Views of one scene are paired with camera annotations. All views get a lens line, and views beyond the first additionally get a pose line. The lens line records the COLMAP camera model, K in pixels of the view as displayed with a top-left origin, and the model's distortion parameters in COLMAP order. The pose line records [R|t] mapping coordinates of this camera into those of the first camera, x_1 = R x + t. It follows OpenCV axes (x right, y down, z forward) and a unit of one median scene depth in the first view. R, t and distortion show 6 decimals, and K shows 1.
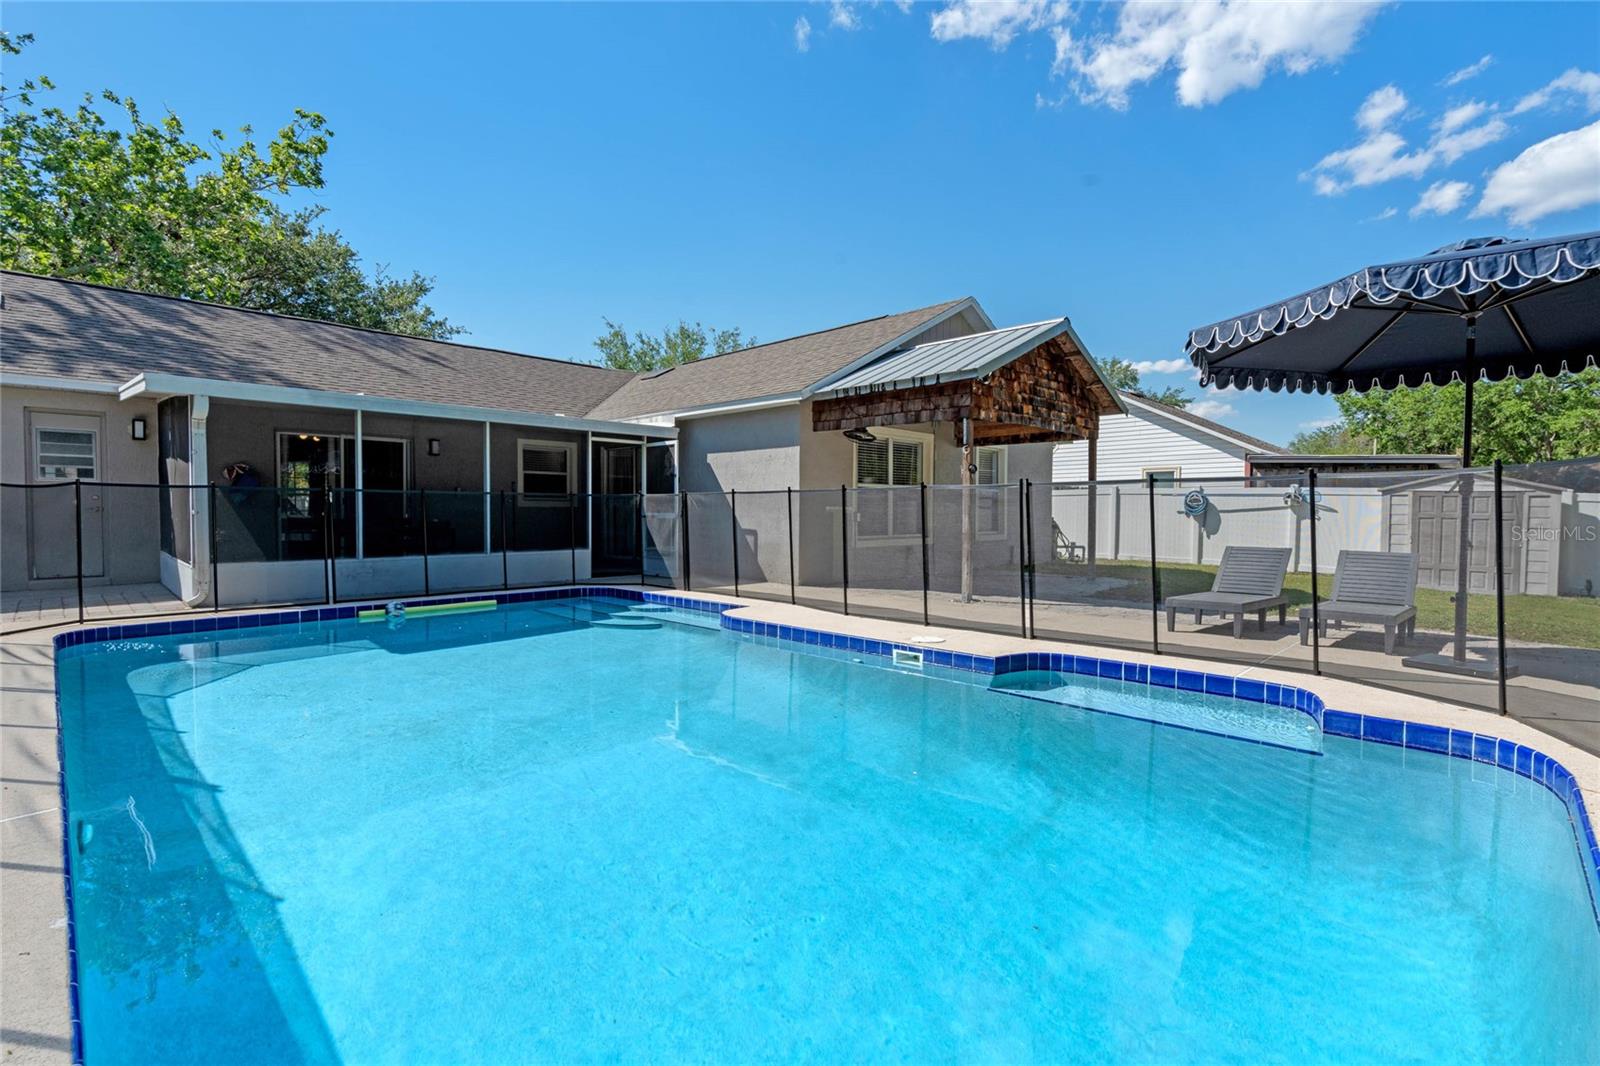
lens RADIAL K [[726.1, 0, 801.4], [0, 726.1, 527.4], [0, 0, 1]] dist [-0.001699, 0.002030]
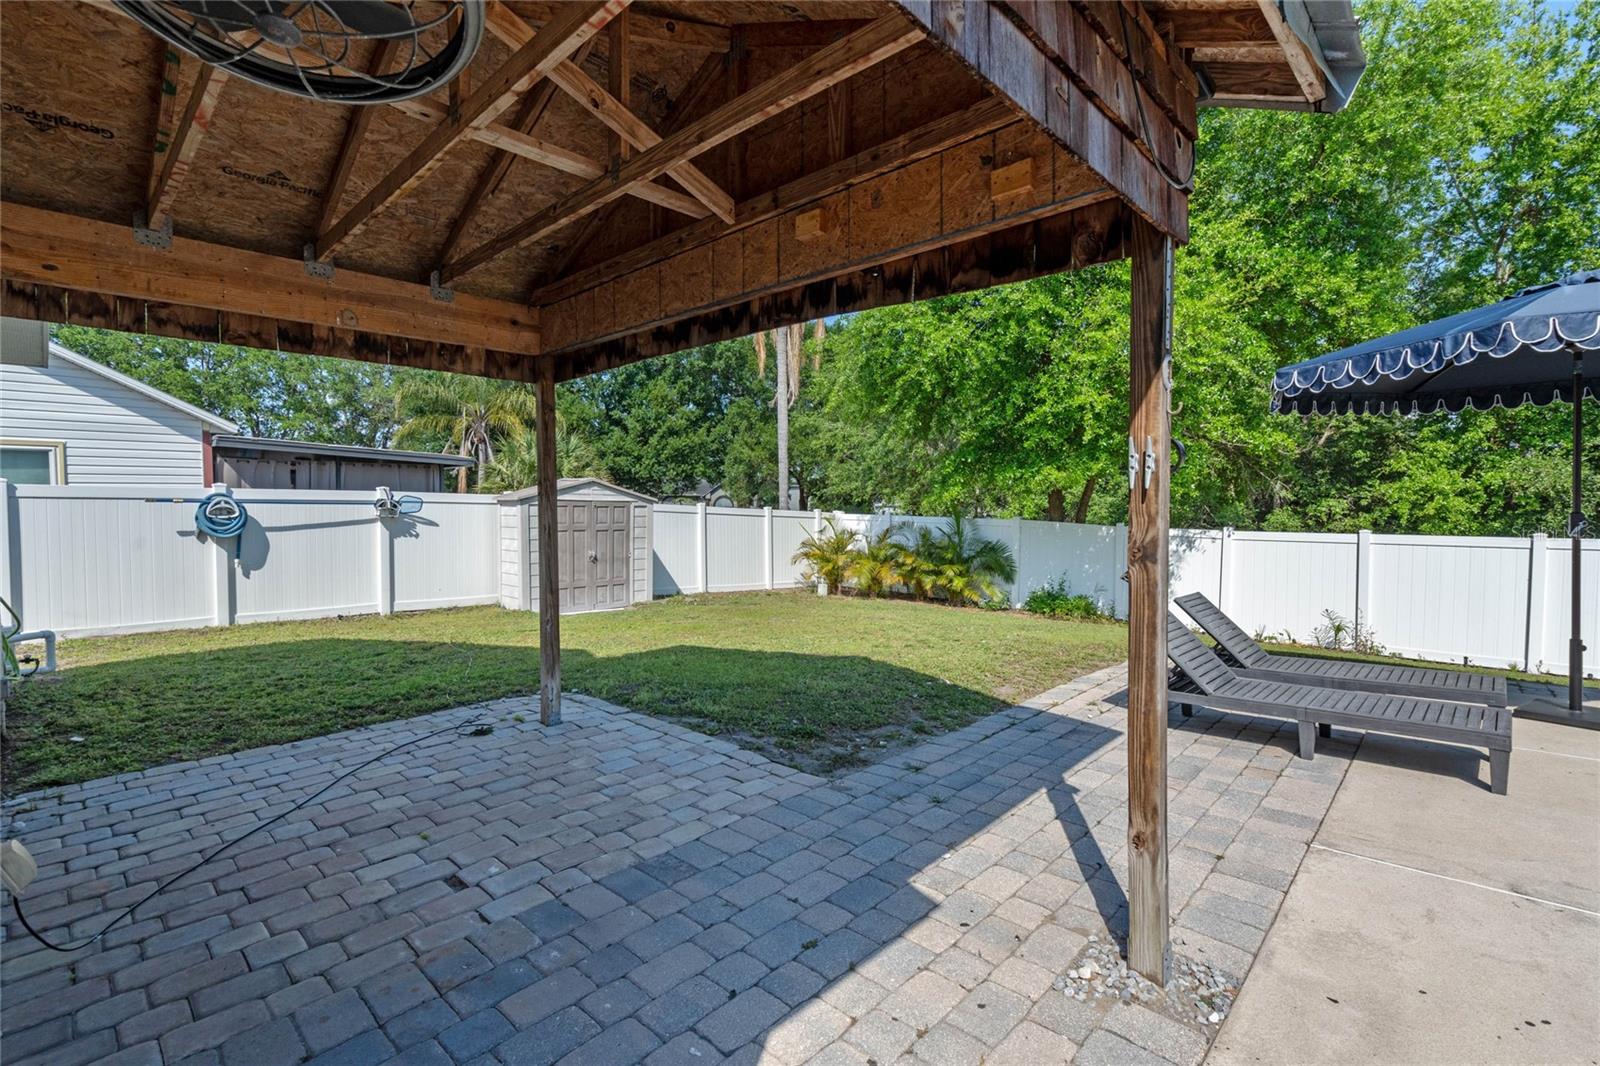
lens RADIAL K [[726.1, 0, 795.7], [0, 726.1, 529.1], [0, 0, 1]] dist [-0.001699, 0.002030]
pose [[0.001188, -0.041123, 0.999153, -0.009336], [0.027961, 0.998765, 0.041074, -0.042373], [-0.999608, 0.027888, 0.002336, 0.708083]]
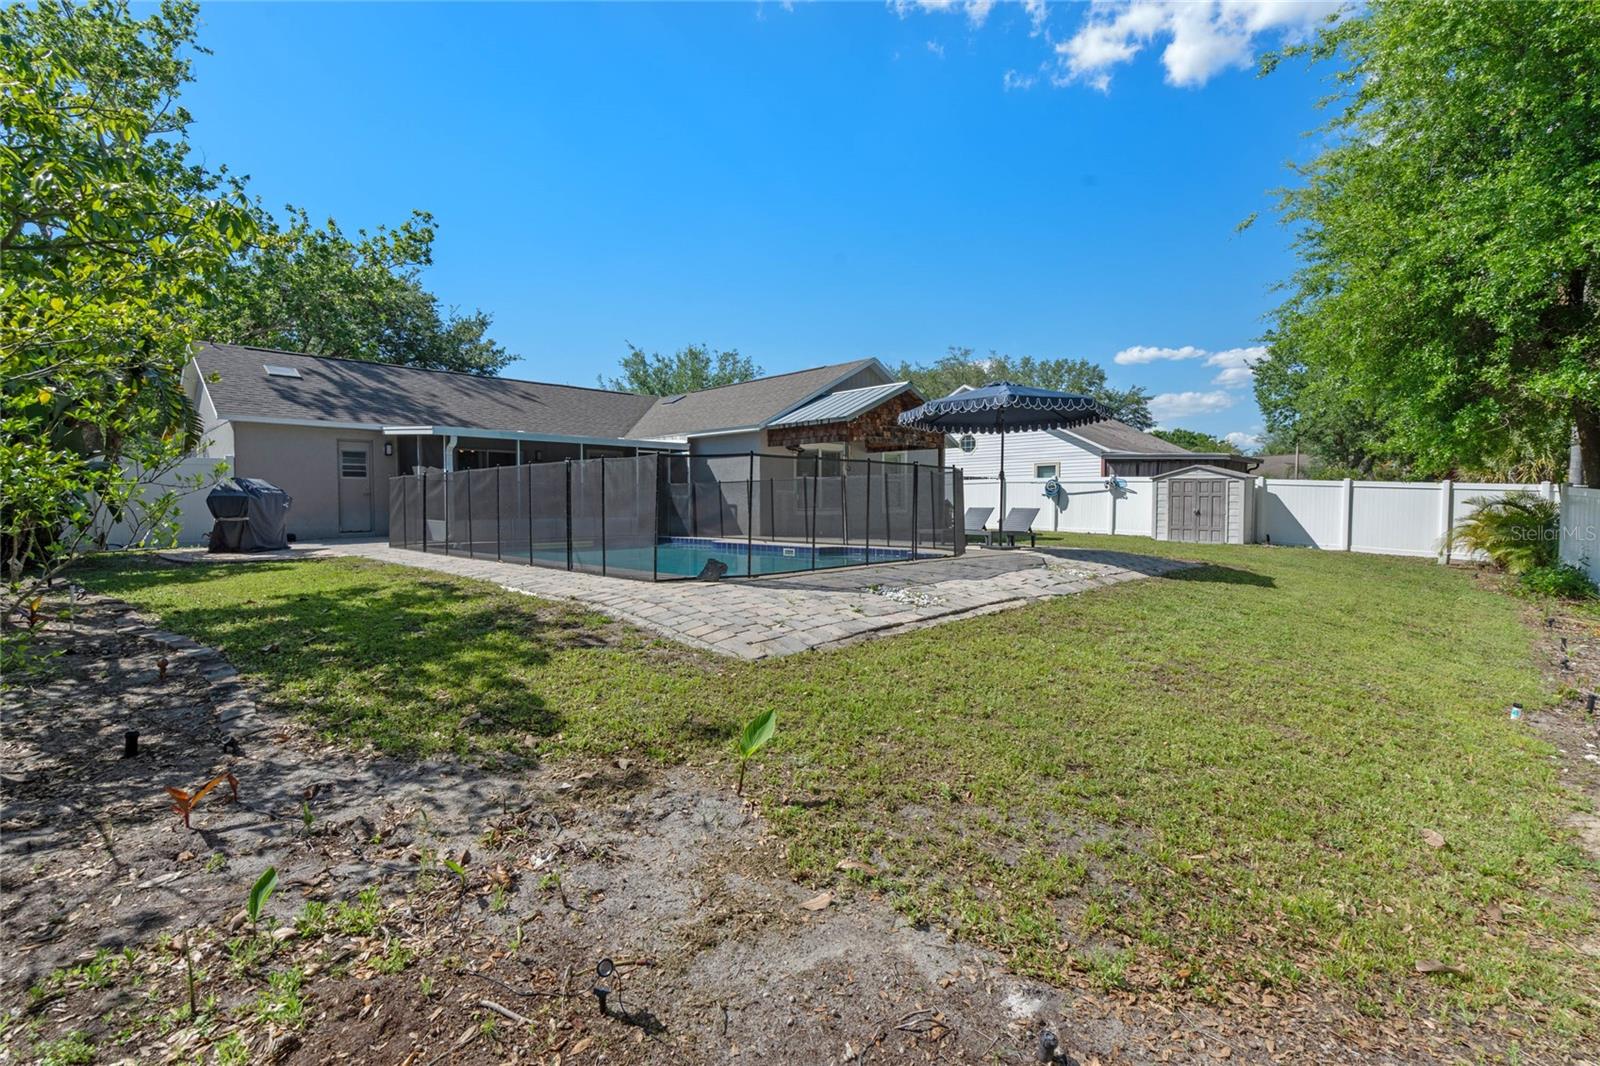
lens RADIAL K [[726.1, 0, 796.8], [0, 726.1, 522.4], [0, 0, 1]] dist [-0.001699, 0.002030]
pose [[0.999794, -0.006642, -0.019193, 0.087606], [0.006728, 0.999968, 0.004410, 0.029896], [0.019163, -0.004539, 0.999806, -0.542241]]
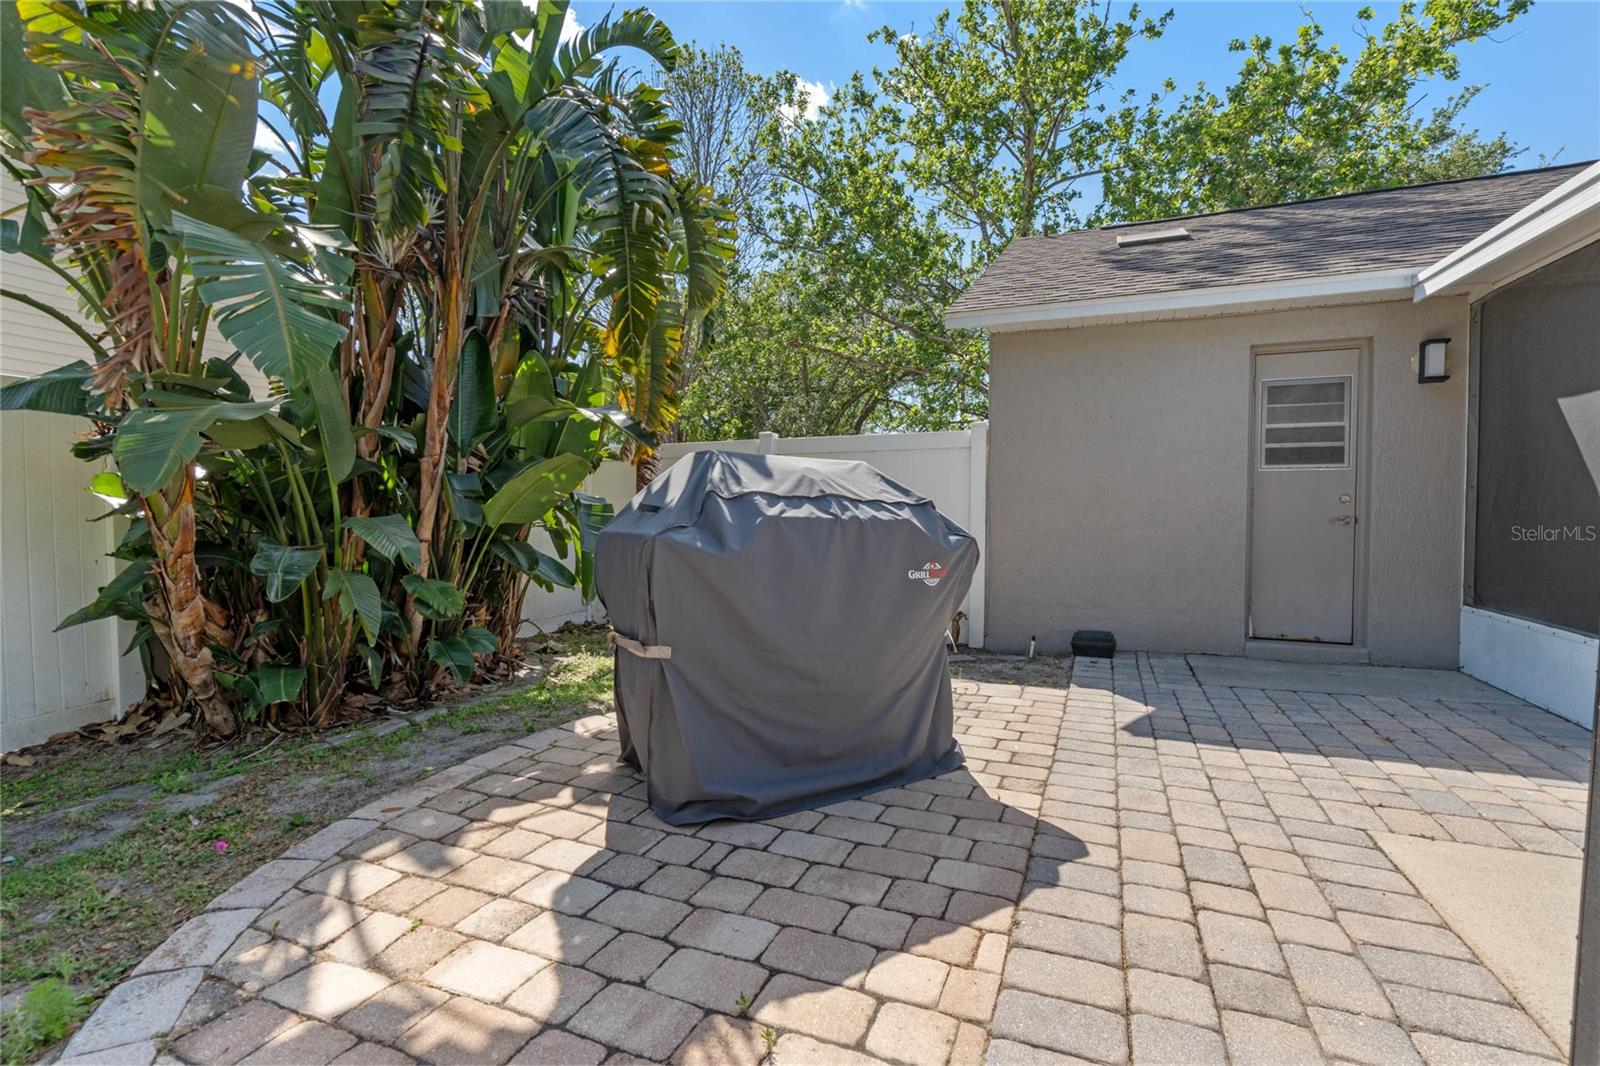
lens RADIAL K [[726.1, 0, 803.3], [0, 726.1, 529.2], [0, 0, 1]] dist [-0.001699, 0.002030]
pose [[0.358534, 0.014510, -0.933404, -0.426933], [-0.030914, 0.999515, 0.003663, -0.005860], [0.933005, 0.027542, 0.358809, 0.299561]]
